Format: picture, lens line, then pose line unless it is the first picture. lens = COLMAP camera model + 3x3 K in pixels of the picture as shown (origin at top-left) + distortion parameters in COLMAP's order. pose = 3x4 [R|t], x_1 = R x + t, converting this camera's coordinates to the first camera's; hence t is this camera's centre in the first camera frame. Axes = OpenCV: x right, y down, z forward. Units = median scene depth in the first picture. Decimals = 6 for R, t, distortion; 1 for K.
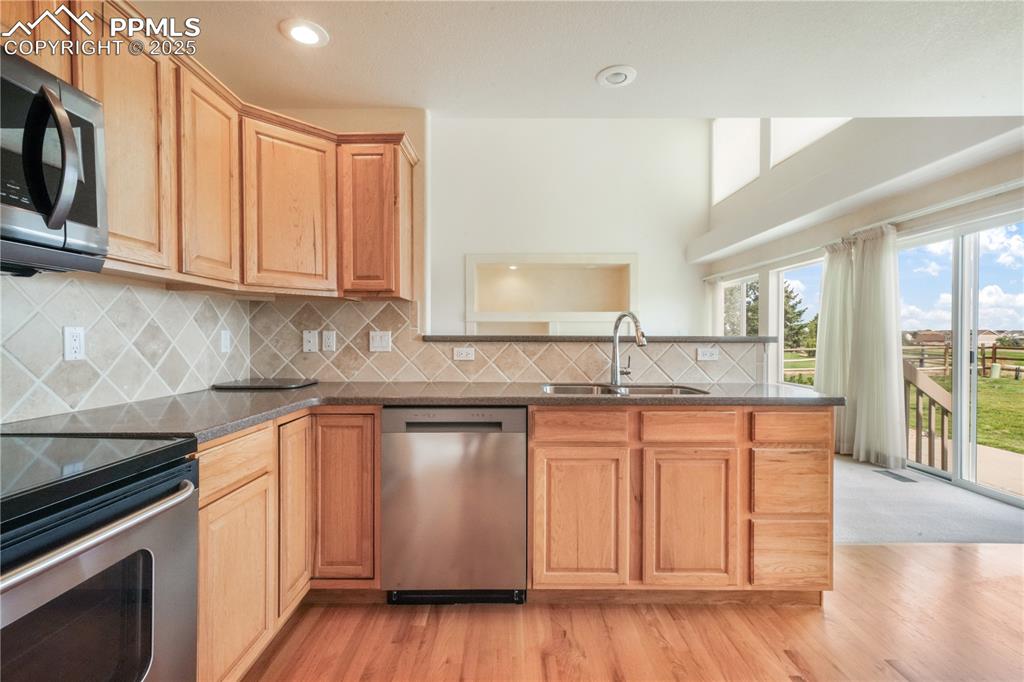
lens RADIAL K [[454.0, 0, 504.4], [0, 454.0, 342.9], [0, 0, 1]] dist [0.000369, 0.000077]
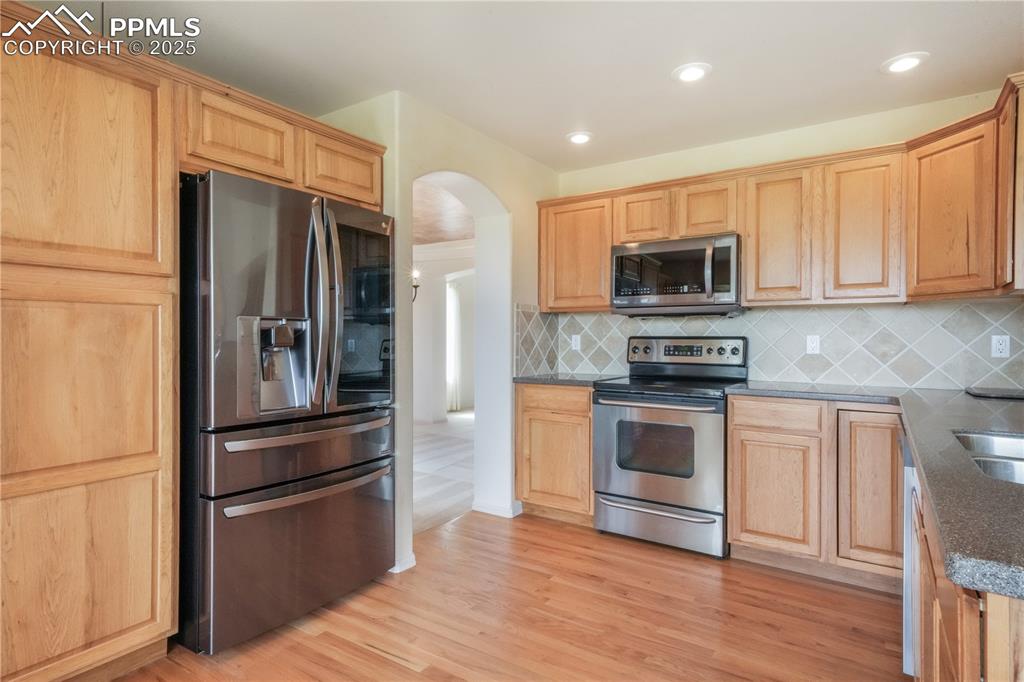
lens RADIAL K [[559.6, 0, 508.6], [0, 559.6, 338.8], [0, 0, 1]] dist [0.000418, 0.000030]
pose [[-0.543019, -0.000763, -0.839720, 1.247248], [-0.014383, 0.999861, 0.008392, -0.018399], [0.839598, 0.016634, -0.542954, 0.977577]]
